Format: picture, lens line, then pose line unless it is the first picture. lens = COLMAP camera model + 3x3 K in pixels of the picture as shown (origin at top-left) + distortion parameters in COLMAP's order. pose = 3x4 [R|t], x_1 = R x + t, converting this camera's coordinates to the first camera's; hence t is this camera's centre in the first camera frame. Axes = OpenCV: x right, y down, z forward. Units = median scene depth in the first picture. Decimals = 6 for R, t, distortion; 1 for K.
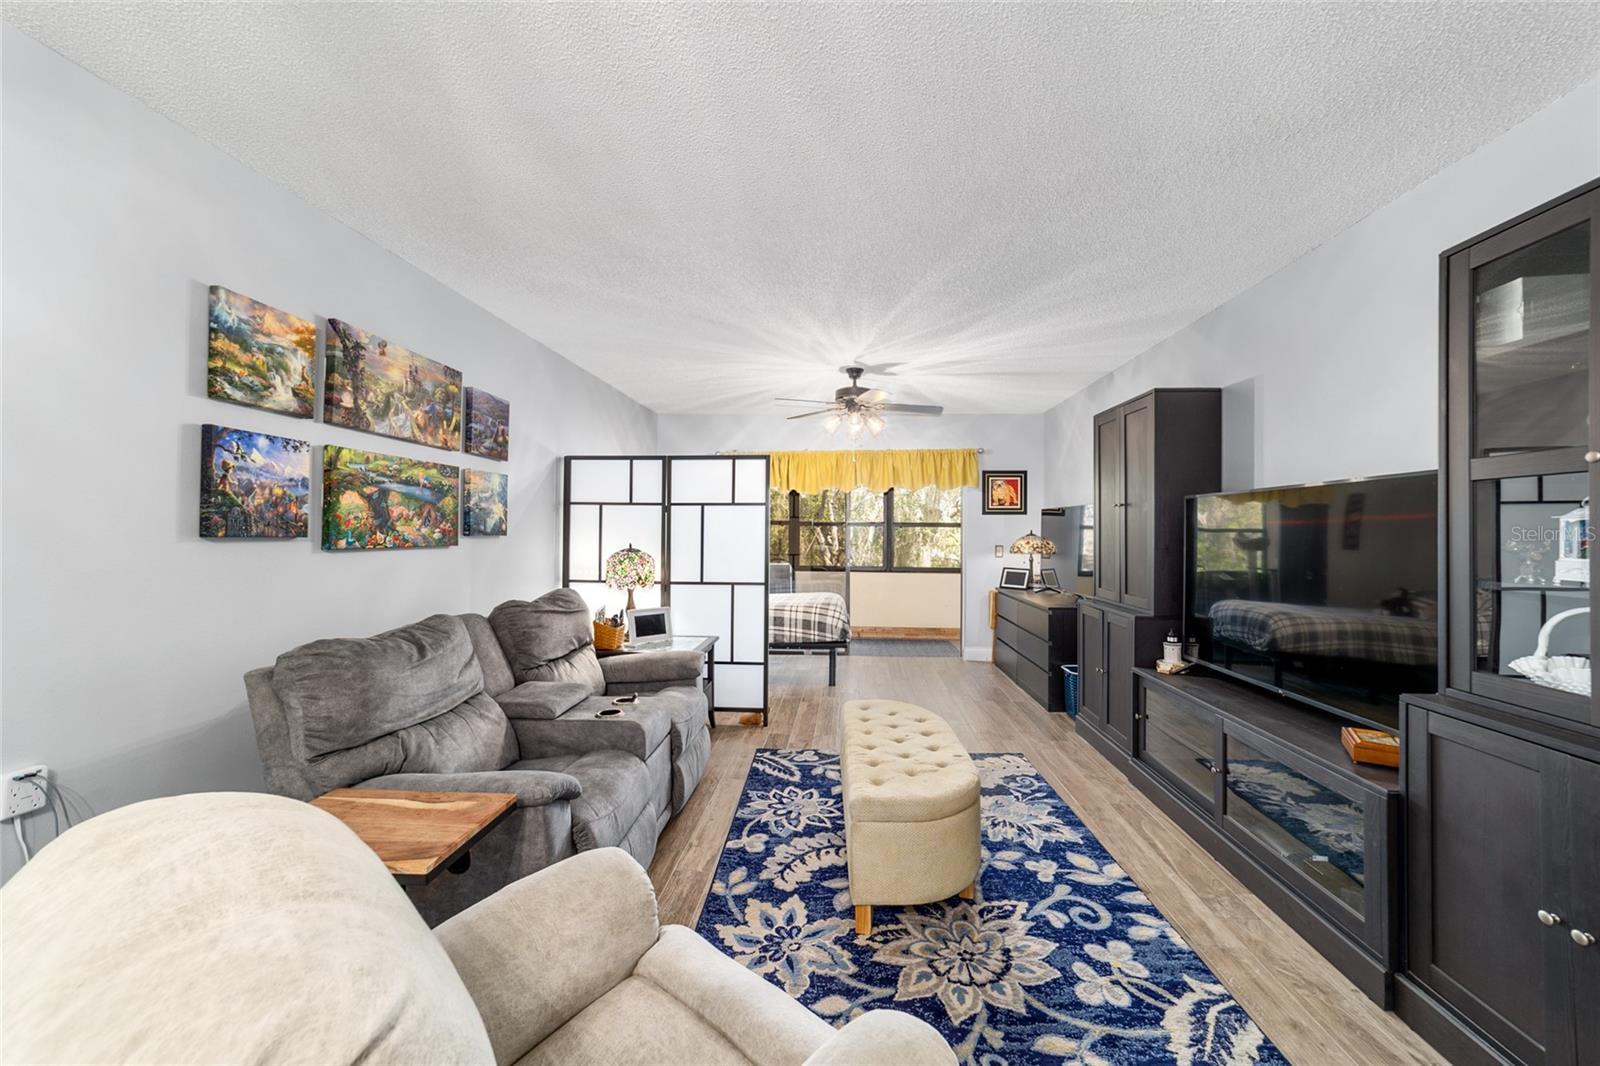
lens RADIAL K [[621.2, 0, 810.8], [0, 621.2, 529.9], [0, 0, 1]] dist [-0.010694, 0.002892]
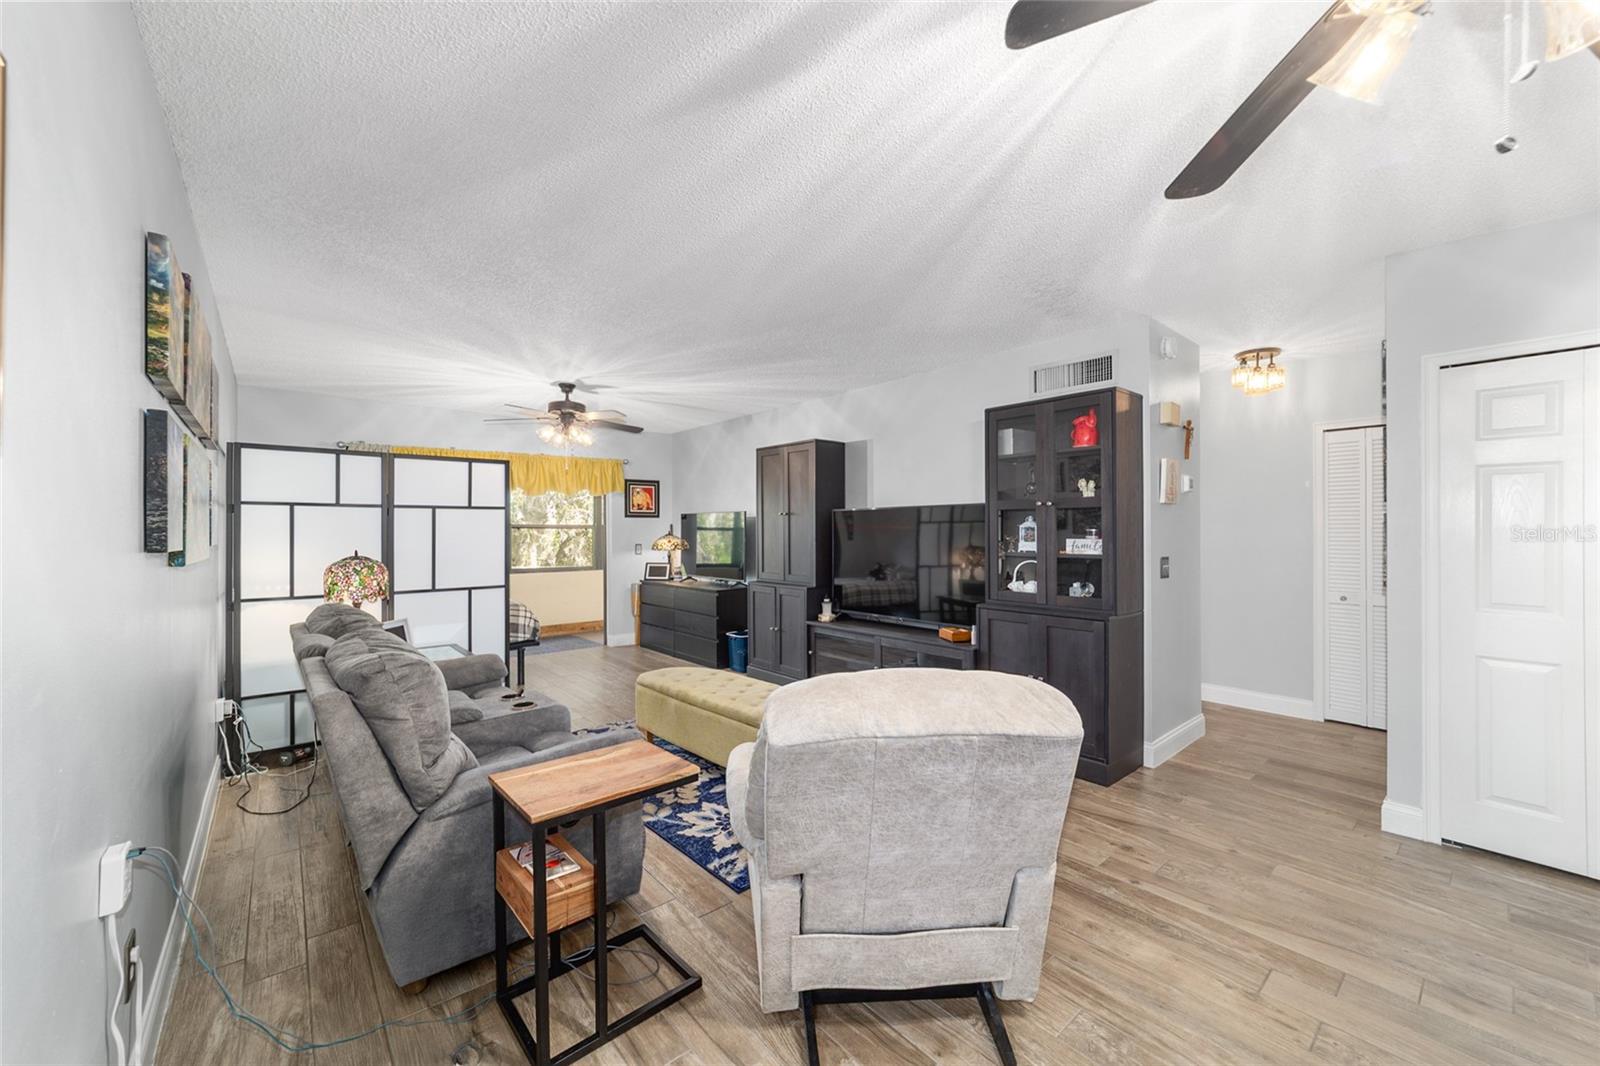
lens RADIAL K [[621.2, 0, 798.9], [0, 621.2, 530.4], [0, 0, 1]] dist [-0.010694, 0.002892]
pose [[0.718840, -0.009005, 0.695117, -0.581863], [0.007314, 0.999959, 0.005390, -0.009686], [-0.695137, 0.001209, 0.718877, -0.089779]]
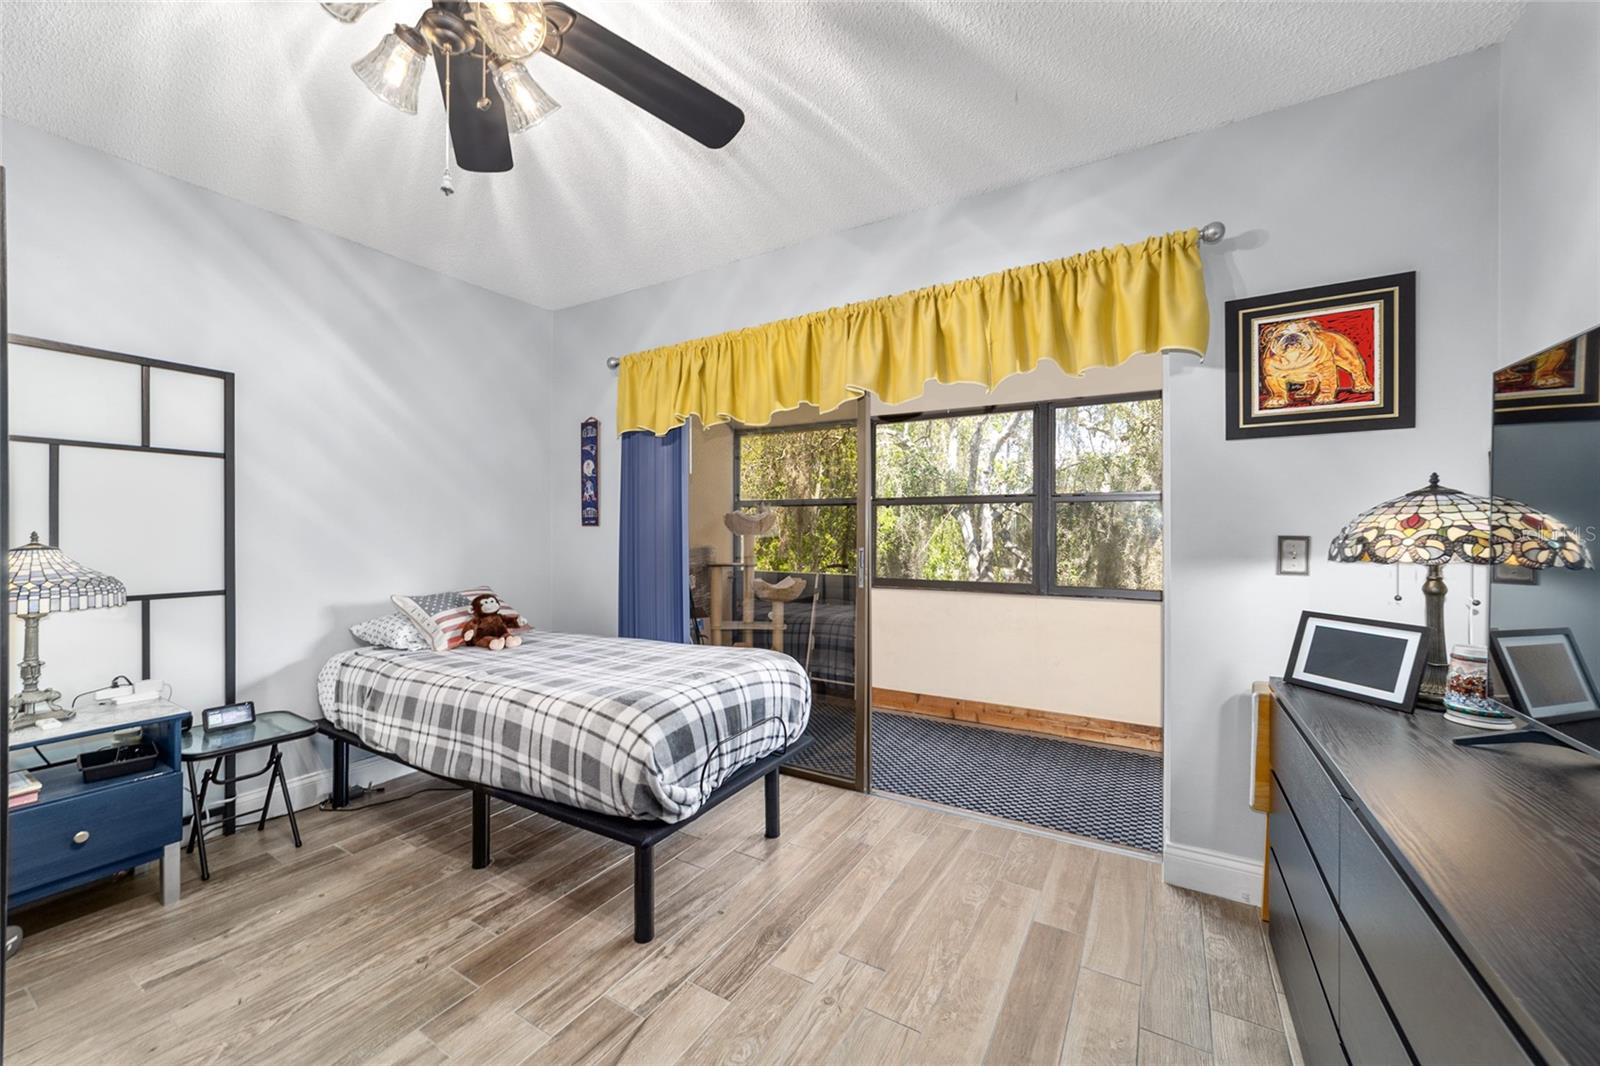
lens RADIAL K [[621.2, 0, 800.5], [0, 621.2, 531.8], [0, 0, 1]] dist [-0.010694, 0.002892]
pose [[0.882287, -0.013030, -0.470531, 0.467625], [0.005957, 0.999846, -0.016517, 0.052638], [0.470674, 0.011770, 0.882229, 1.250217]]
